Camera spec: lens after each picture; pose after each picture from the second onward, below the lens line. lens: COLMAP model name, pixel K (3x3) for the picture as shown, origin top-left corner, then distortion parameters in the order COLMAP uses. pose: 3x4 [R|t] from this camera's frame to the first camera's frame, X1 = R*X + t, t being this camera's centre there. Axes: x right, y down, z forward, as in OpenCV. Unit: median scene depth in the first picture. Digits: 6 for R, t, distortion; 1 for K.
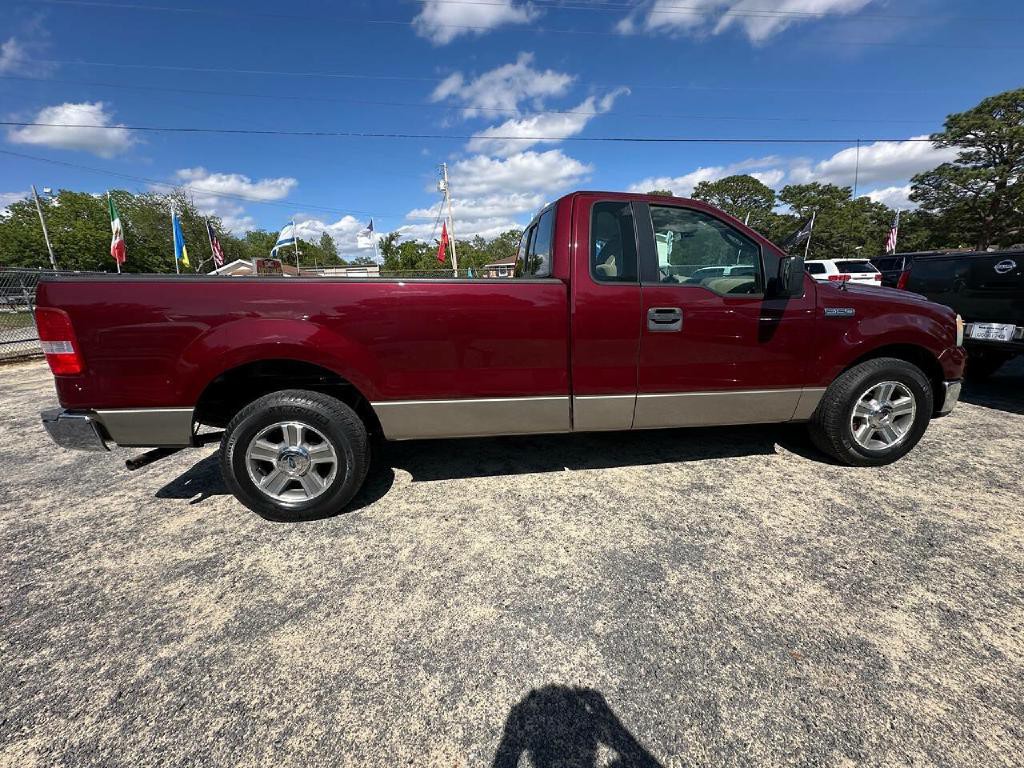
lens RADIAL K [[403.0, 0, 513.2], [0, 403.0, 386.4], [0, 0, 1]] dist [-0.001281, -0.000046]
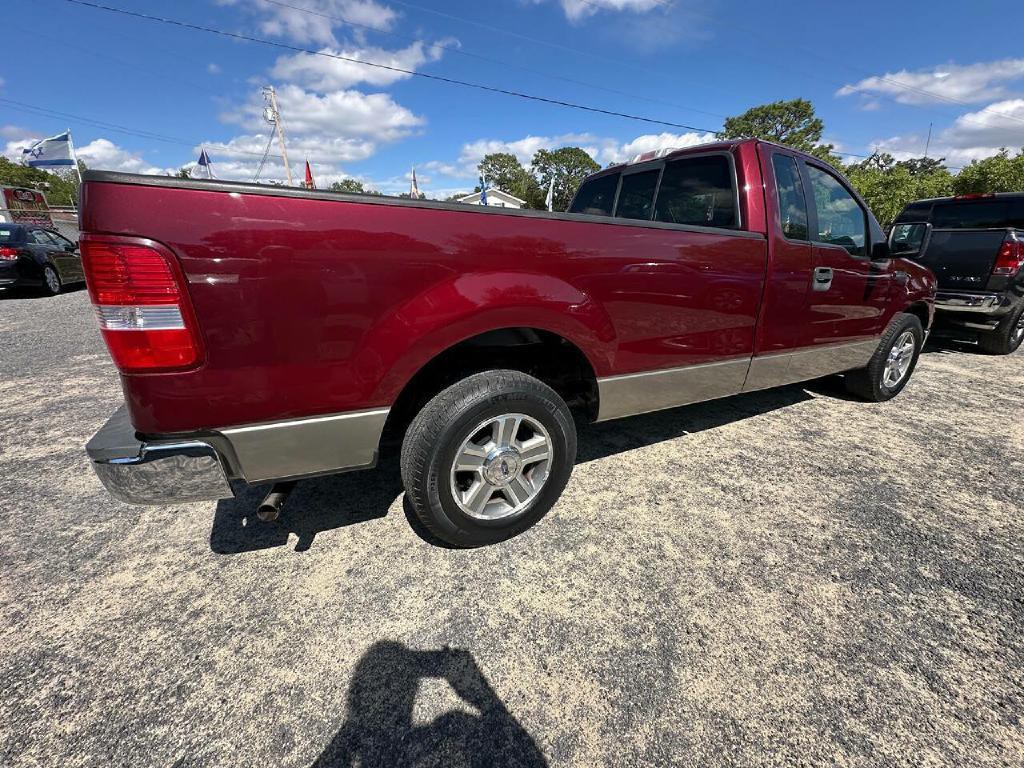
lens RADIAL K [[404.6, 0, 510.8], [0, 404.6, 382.9], [0, 0, 1]] dist [-0.002092, 0.000576]
pose [[0.932295, -0.079524, 0.352848, -0.768097], [0.051642, 0.994802, 0.087757, -0.031735], [-0.357993, -0.063593, 0.931556, 0.298039]]
